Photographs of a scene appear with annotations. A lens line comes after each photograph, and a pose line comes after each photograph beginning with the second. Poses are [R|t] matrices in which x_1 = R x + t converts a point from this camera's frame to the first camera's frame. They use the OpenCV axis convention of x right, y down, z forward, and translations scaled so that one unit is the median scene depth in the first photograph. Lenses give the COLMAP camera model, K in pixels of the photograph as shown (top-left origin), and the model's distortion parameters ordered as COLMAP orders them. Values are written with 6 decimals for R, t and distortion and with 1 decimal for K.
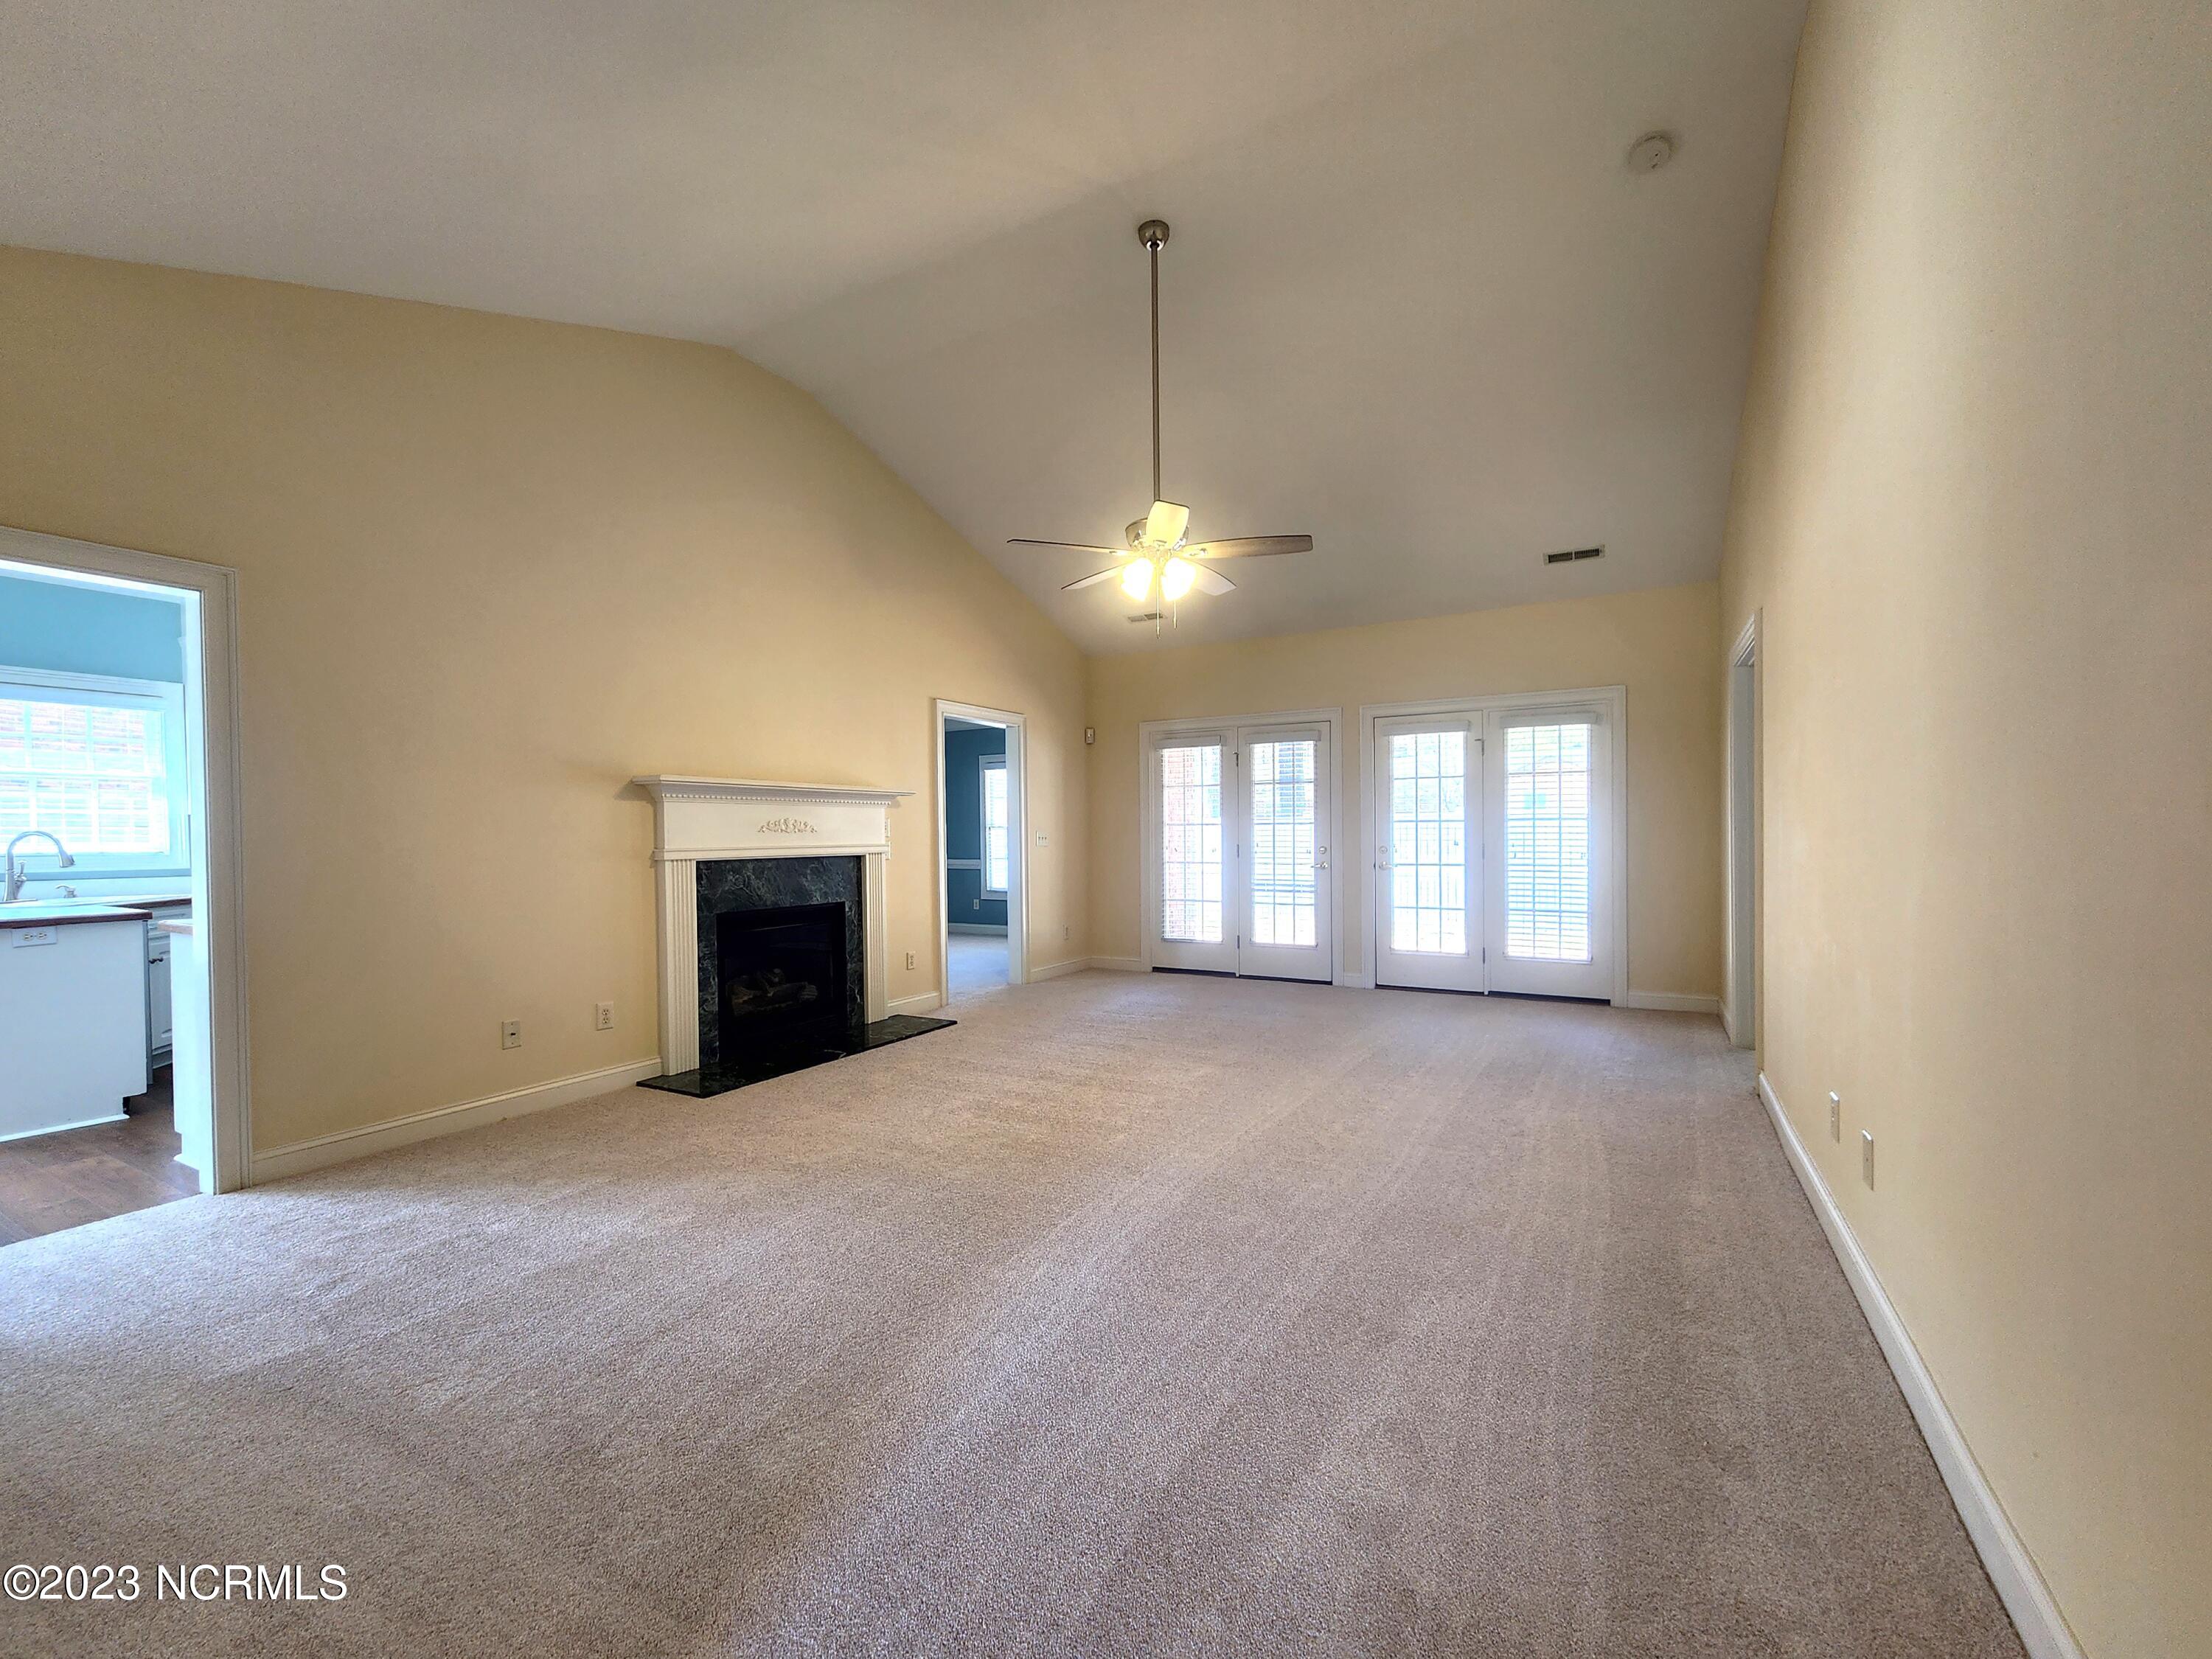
lens RADIAL K [[921.5, 0, 1107.4], [0, 921.5, 843.6], [0, 0, 1]] dist [-0.000238, -0.002069]
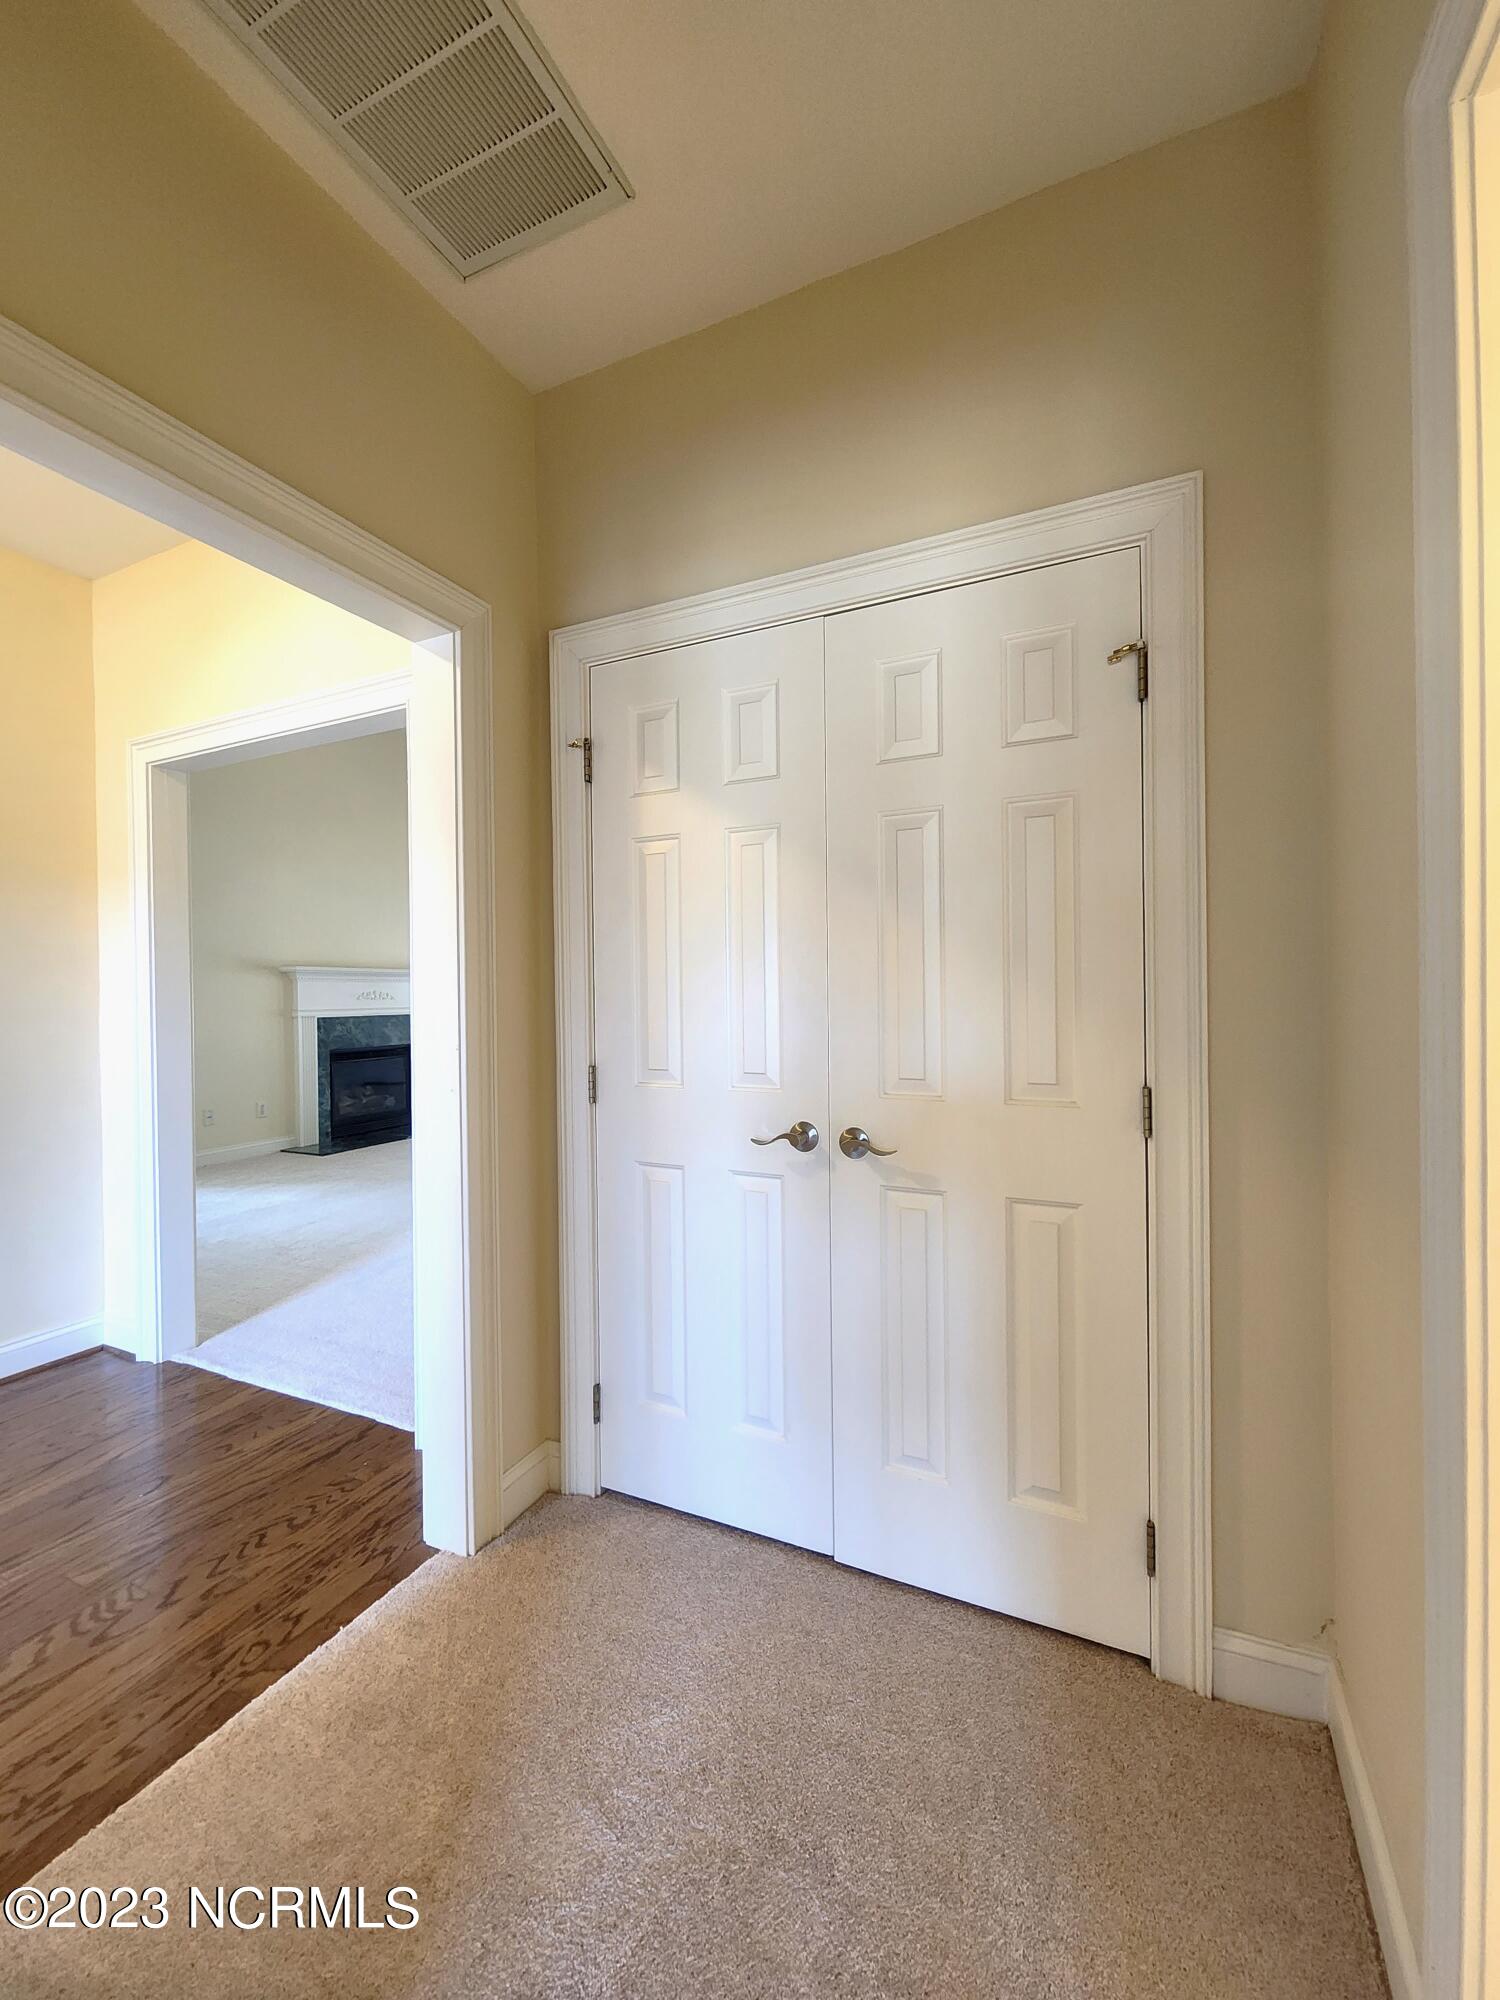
lens RADIAL K [[833.2, 0, 756.6], [0, 833.2, 999.8], [0, 0, 1]] dist [-0.000238, -0.002069]
pose [[0.996721, 0.005580, 0.080725, 0.177273], [-0.005334, 0.999980, -0.003268, -0.010035], [-0.080742, 0.002827, 0.996731, -0.449747]]
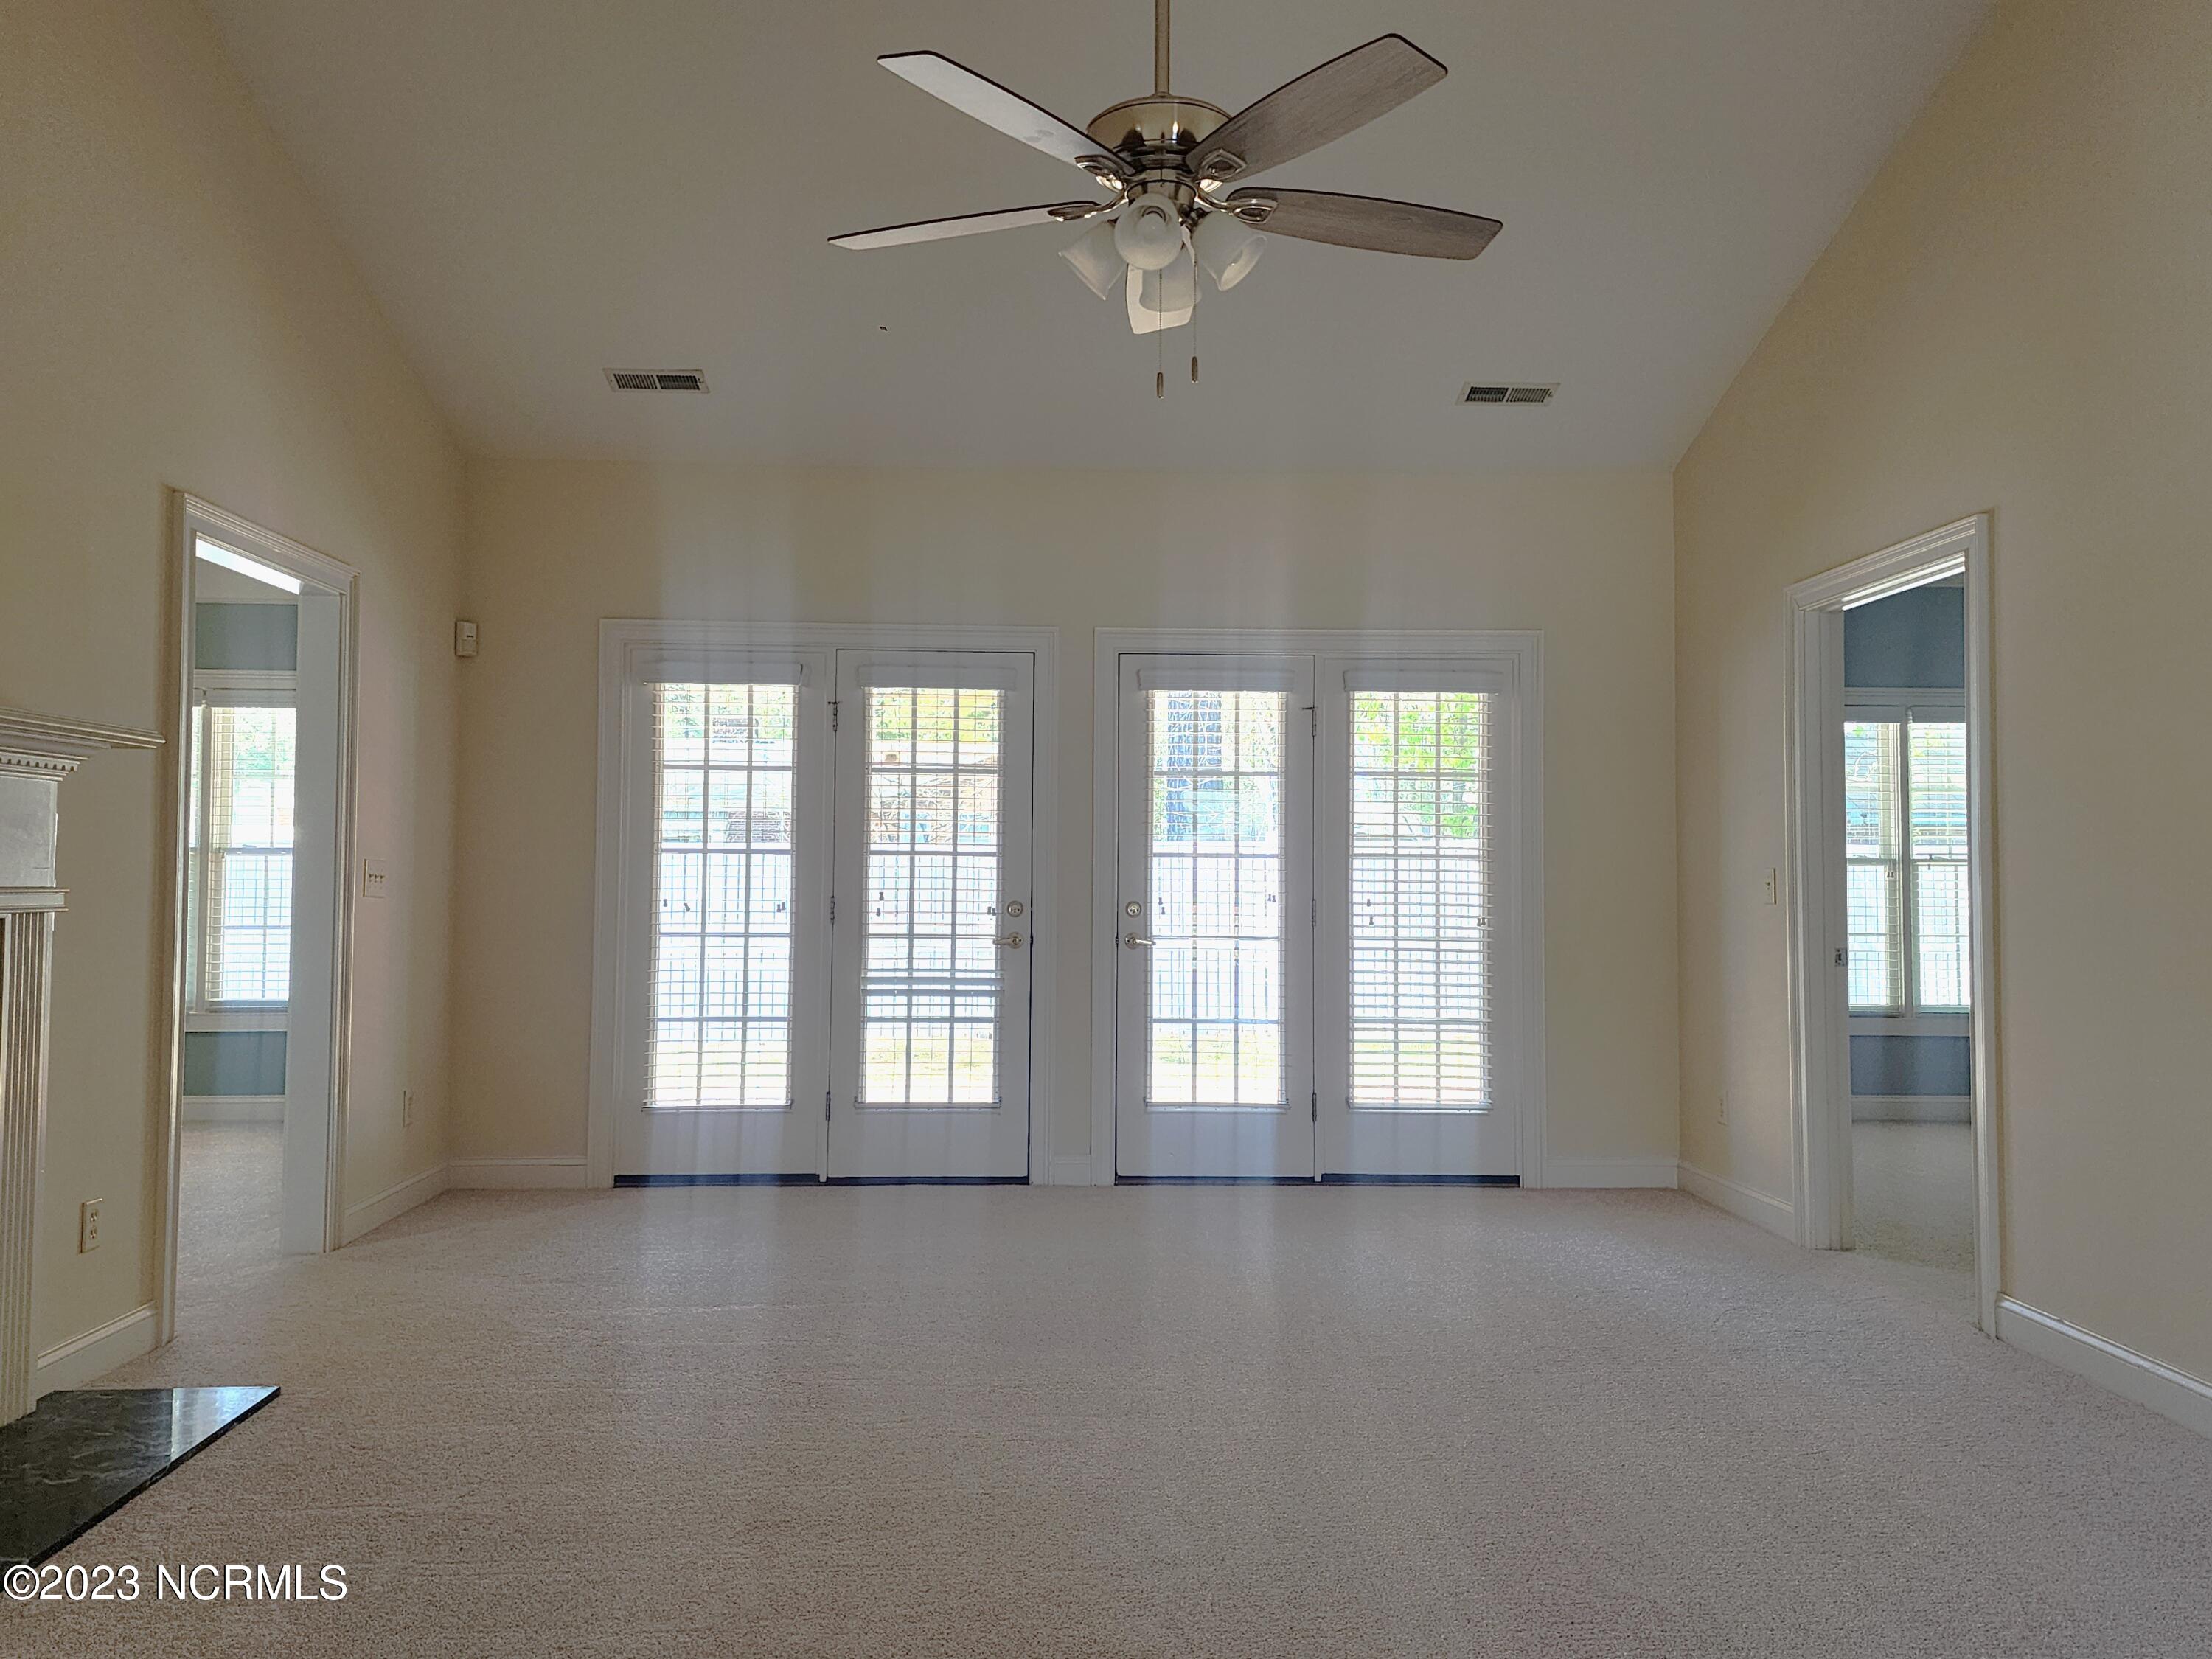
lens RADIAL K [[1812.1, 0, 1089.9], [0, 1812.1, 820.9], [0, 0, 1]] dist [0.175024, 0.006275]
pose [[0.848688, 0.030961, 0.527987, -0.320178], [-0.009676, 0.999027, -0.043029, 0.001951], [-0.528805, 0.031409, 0.848162, 0.185158]]
